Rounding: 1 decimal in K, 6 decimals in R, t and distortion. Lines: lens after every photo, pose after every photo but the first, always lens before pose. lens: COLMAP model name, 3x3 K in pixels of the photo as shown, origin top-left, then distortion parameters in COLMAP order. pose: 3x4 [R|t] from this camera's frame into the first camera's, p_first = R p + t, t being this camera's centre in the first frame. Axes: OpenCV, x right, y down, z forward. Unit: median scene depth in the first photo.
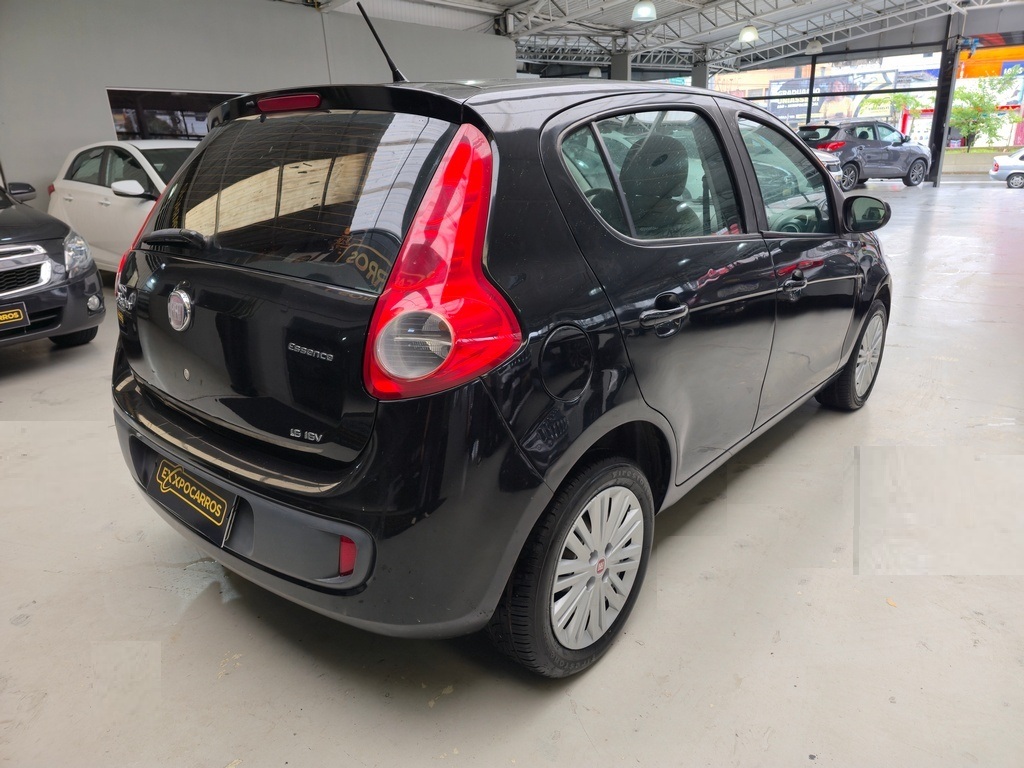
lens RADIAL K [[705.2, 0, 512.0], [0, 705.2, 384.0], [0, 0, 1]] dist [0.047076, -0.053448]
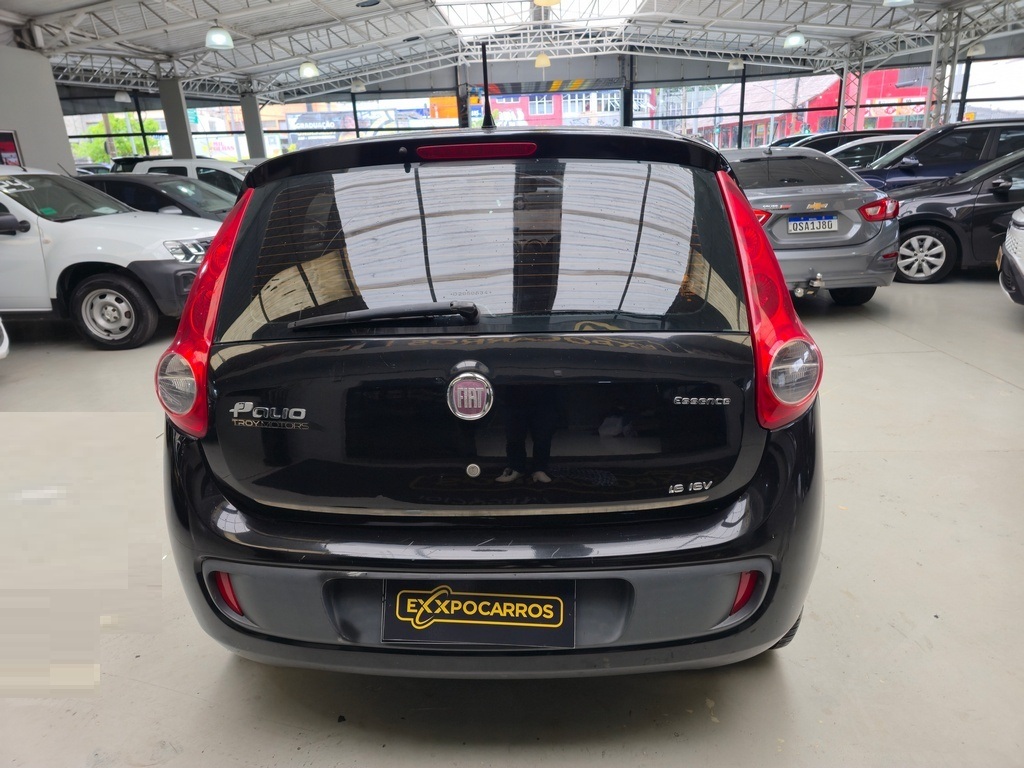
lens RADIAL K [[705.2, 0, 512.0], [0, 705.2, 384.0], [0, 0, 1]] dist [0.047076, -0.053448]
pose [[0.782548, -0.188189, 0.593467, -0.120968], [0.209861, 0.977169, 0.033137, -0.017666], [-0.586154, 0.098615, 0.804176, 0.039770]]
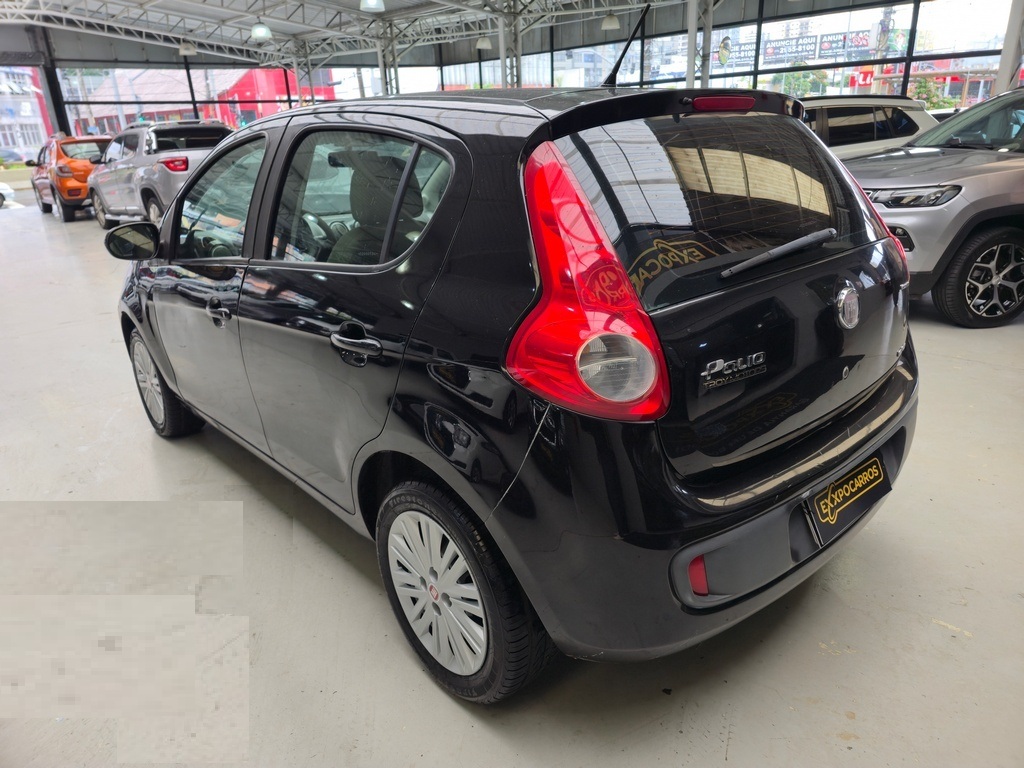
lens RADIAL K [[705.2, 0, 512.0], [0, 705.2, 384.0], [0, 0, 1]] dist [0.047076, -0.053448]
pose [[0.069047, -0.310267, 0.948139, -0.197421], [0.342350, 0.900061, 0.269604, -0.059980], [-0.937032, 0.305980, 0.168366, 0.173251]]
